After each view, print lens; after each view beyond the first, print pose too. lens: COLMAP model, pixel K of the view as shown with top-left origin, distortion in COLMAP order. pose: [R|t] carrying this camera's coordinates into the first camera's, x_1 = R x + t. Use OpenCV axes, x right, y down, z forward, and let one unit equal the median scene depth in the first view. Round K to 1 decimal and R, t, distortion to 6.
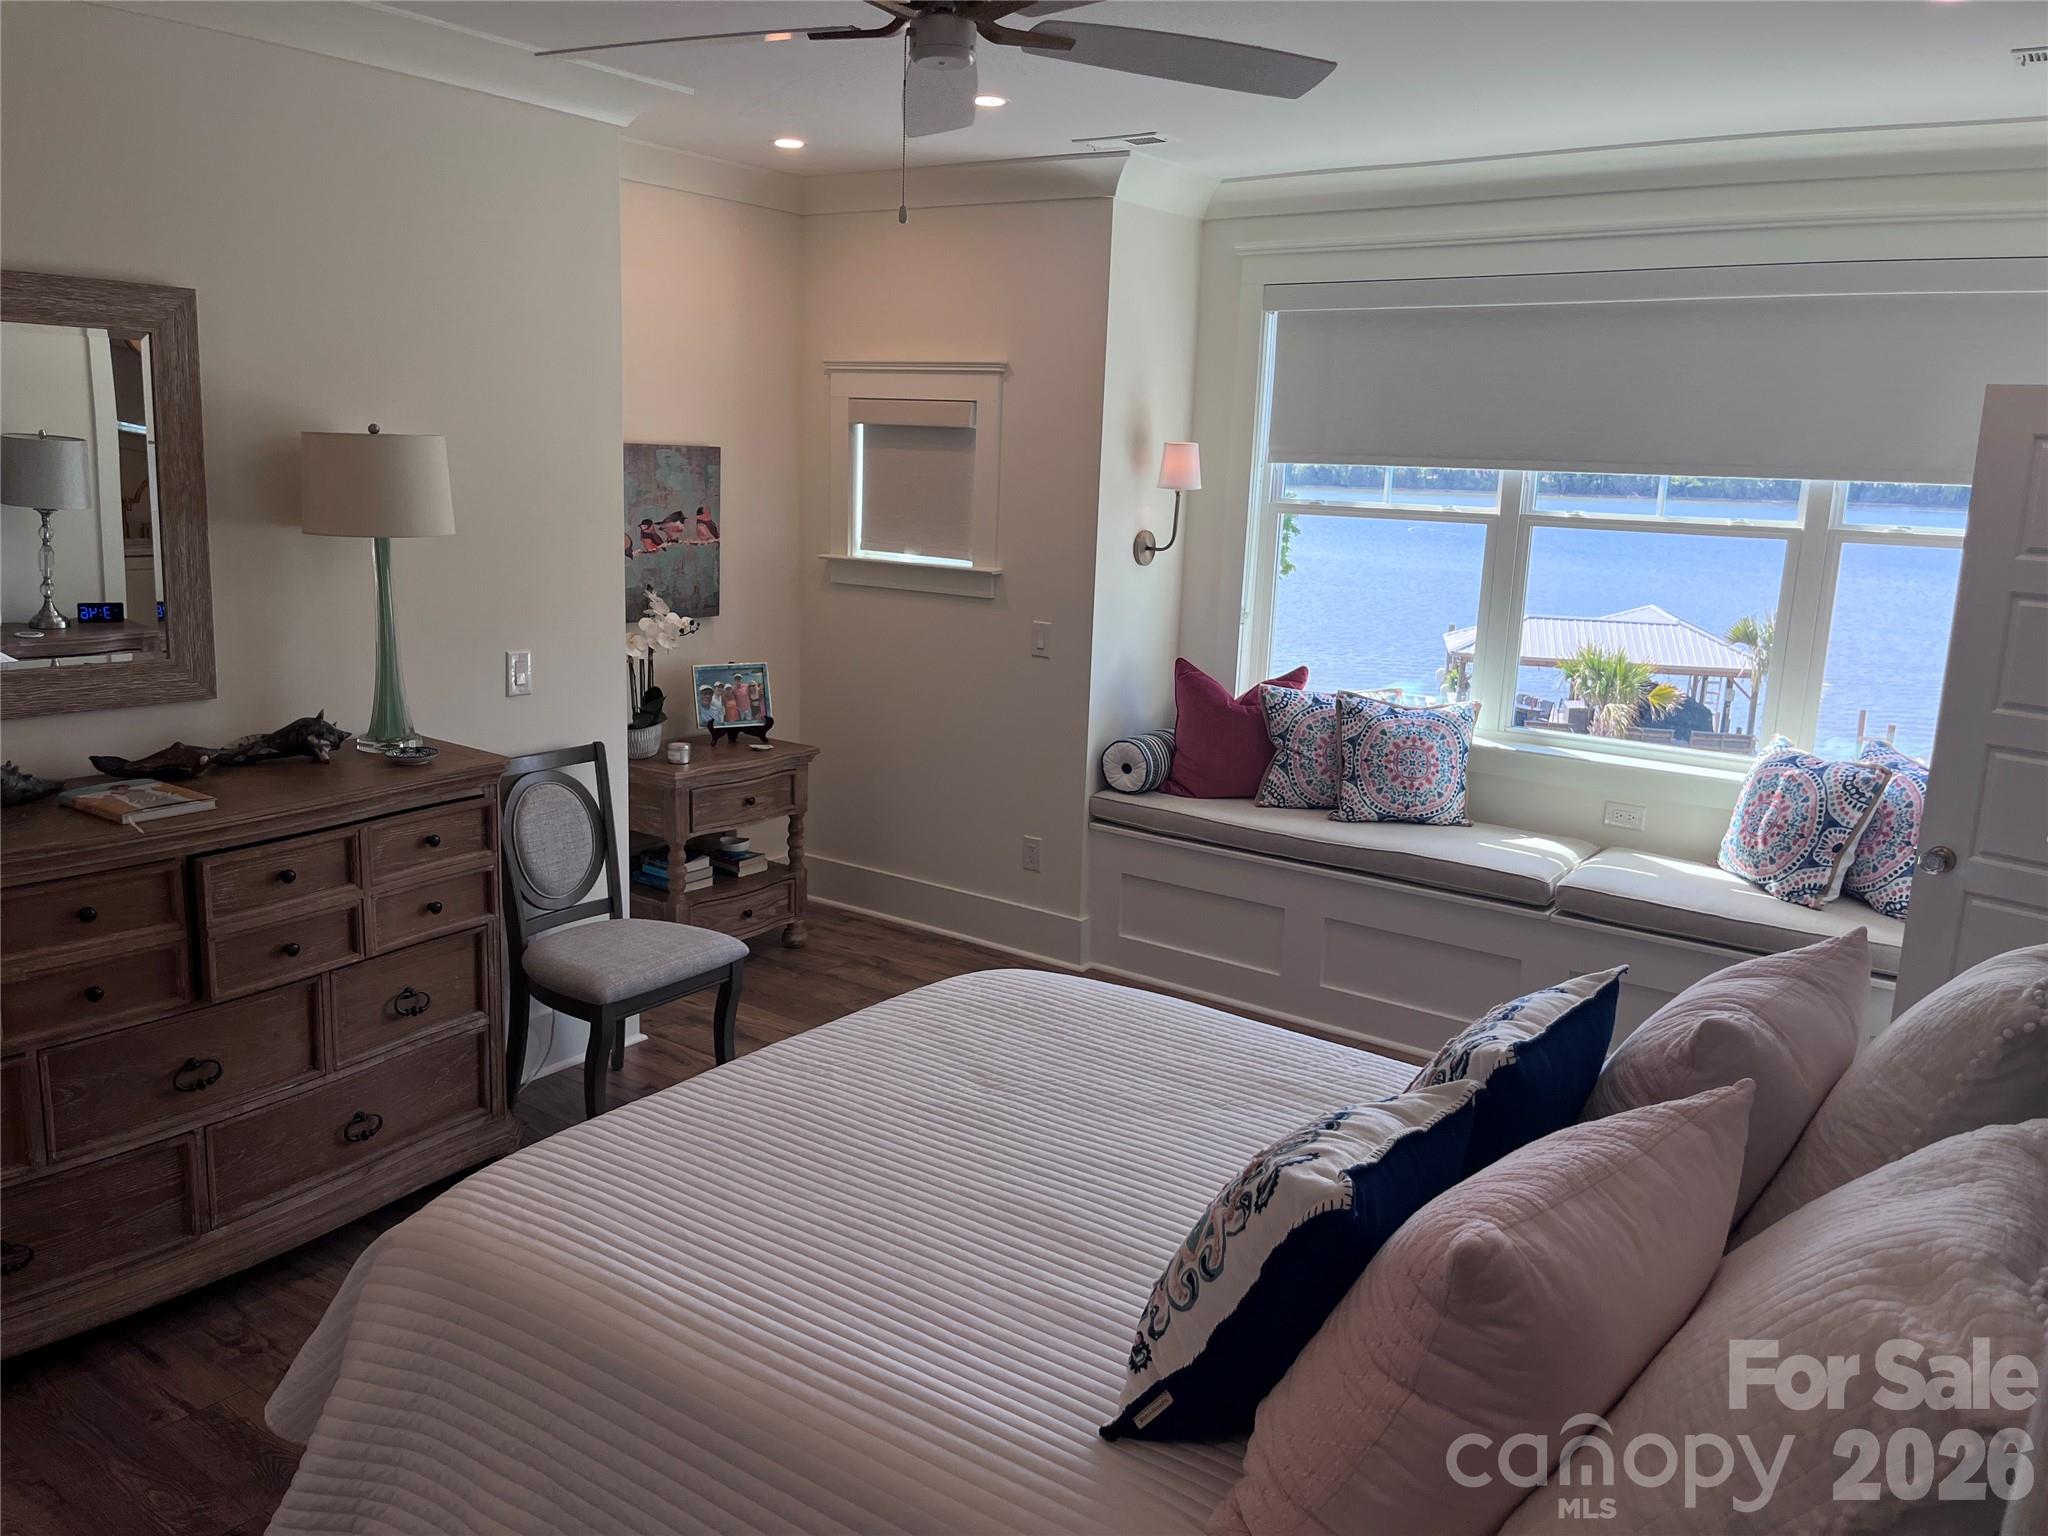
lens RADIAL K [[1575.5, 0, 1024.3], [0, 1575.5, 770.7], [0, 0, 1]] dist [0.069799, -0.088720]
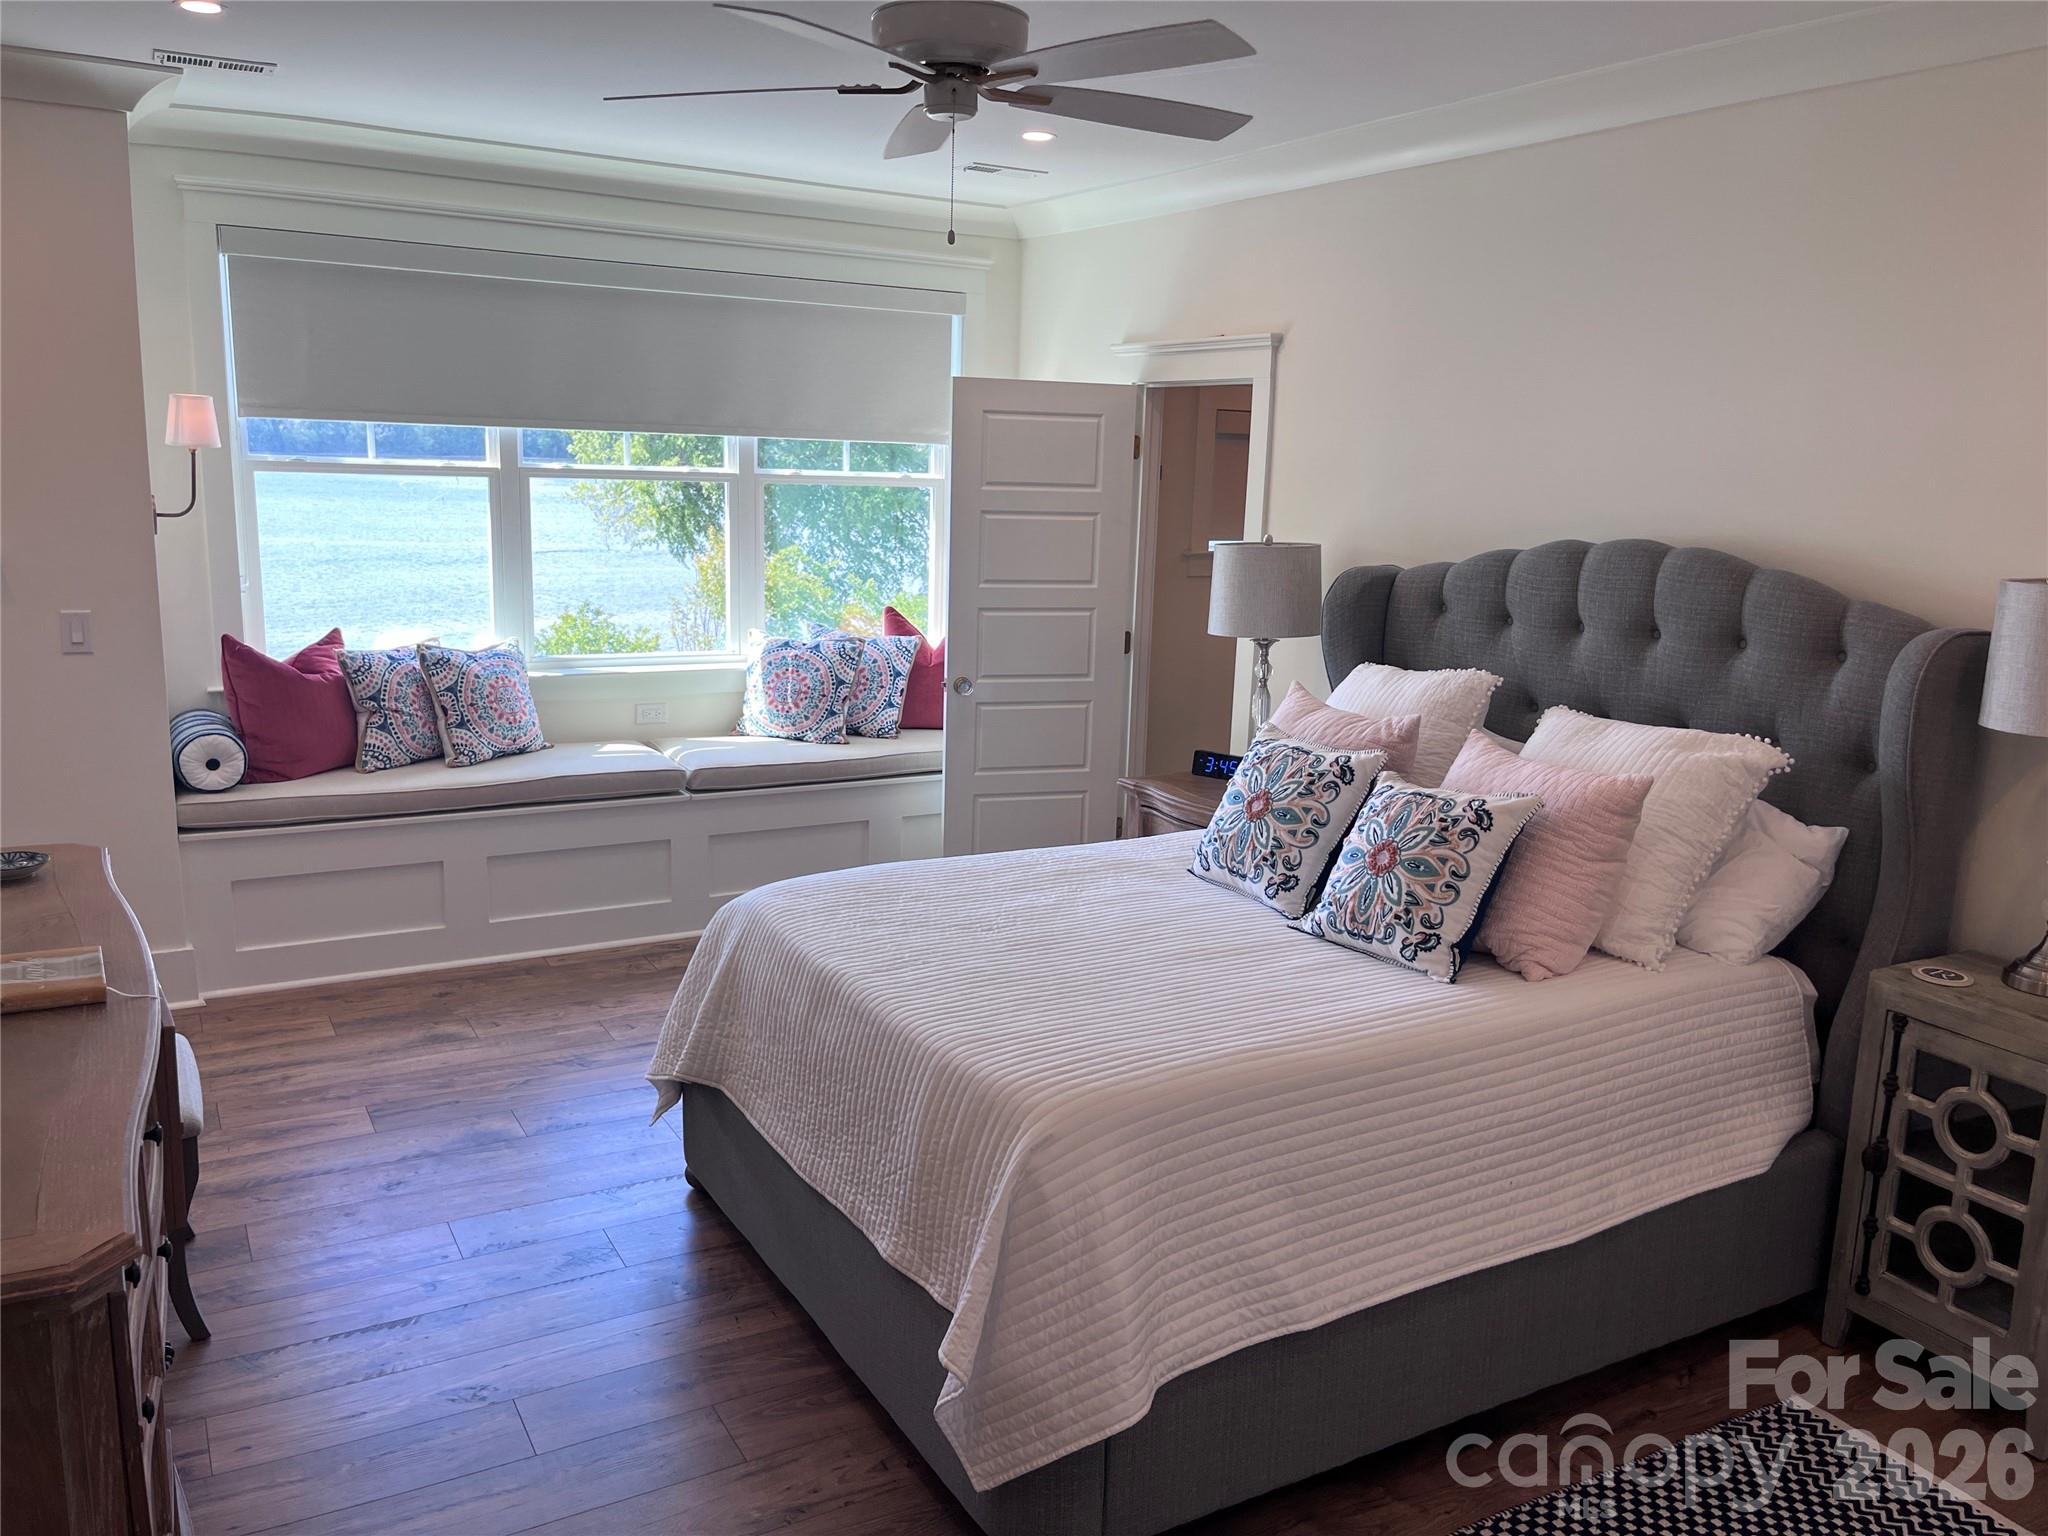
lens RADIAL K [[1575.5, 0, 1027.4], [0, 1575.5, 766.6], [0, 0, 1]] dist [0.069799, -0.088720]
pose [[0.396009, -0.196231, 0.897034, -0.593221], [0.164286, 0.976278, 0.141039, -0.054584], [-0.903431, 0.091517, 0.418853, 0.225284]]
